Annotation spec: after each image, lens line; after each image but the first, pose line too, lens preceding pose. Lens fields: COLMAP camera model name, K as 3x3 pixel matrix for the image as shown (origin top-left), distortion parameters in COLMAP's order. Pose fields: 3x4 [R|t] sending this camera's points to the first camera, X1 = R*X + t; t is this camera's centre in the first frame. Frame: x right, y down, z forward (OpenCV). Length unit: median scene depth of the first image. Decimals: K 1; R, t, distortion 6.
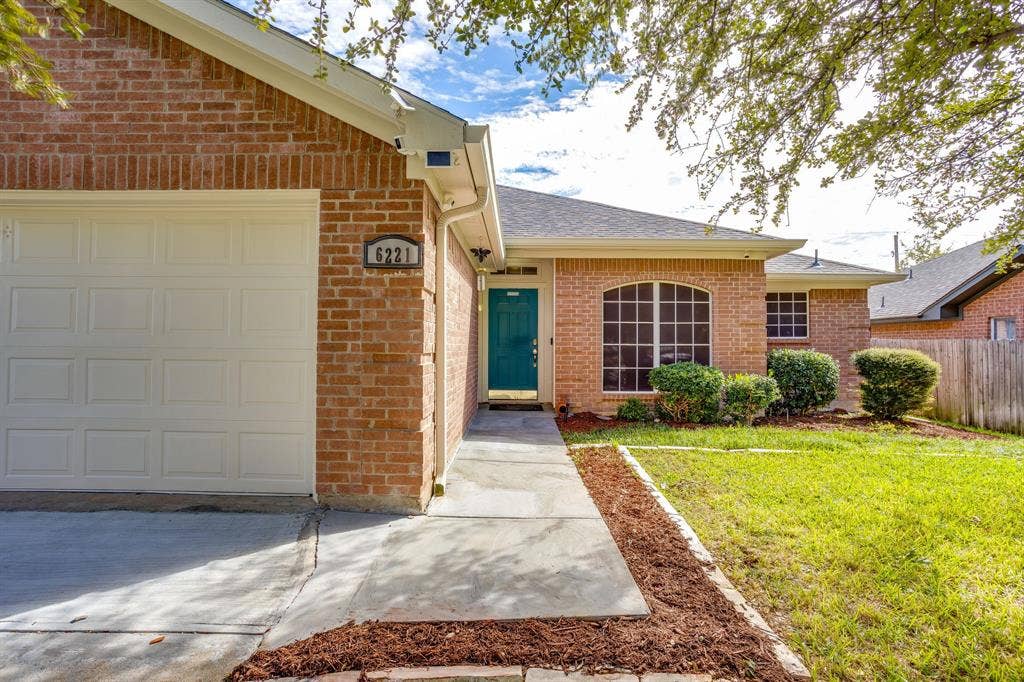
lens RADIAL K [[506.5, 0, 513.0], [0, 506.5, 338.3], [0, 0, 1]] dist [-0.044309, 0.017633]
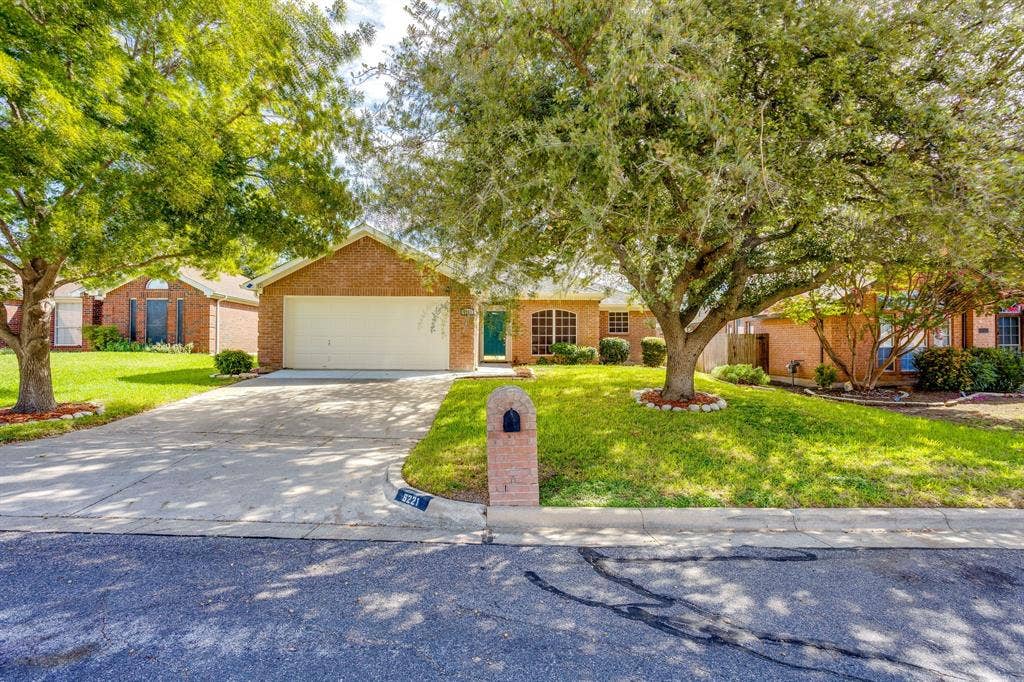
lens RADIAL K [[506.5, 0, 509.8], [0, 506.5, 341.4], [0, 0, 1]] dist [-0.044309, 0.017633]
pose [[0.999509, -0.001138, 0.031306, -0.003572], [0.000923, 0.999976, 0.006859, 0.024445], [-0.031313, -0.006827, 0.999486, -1.419620]]
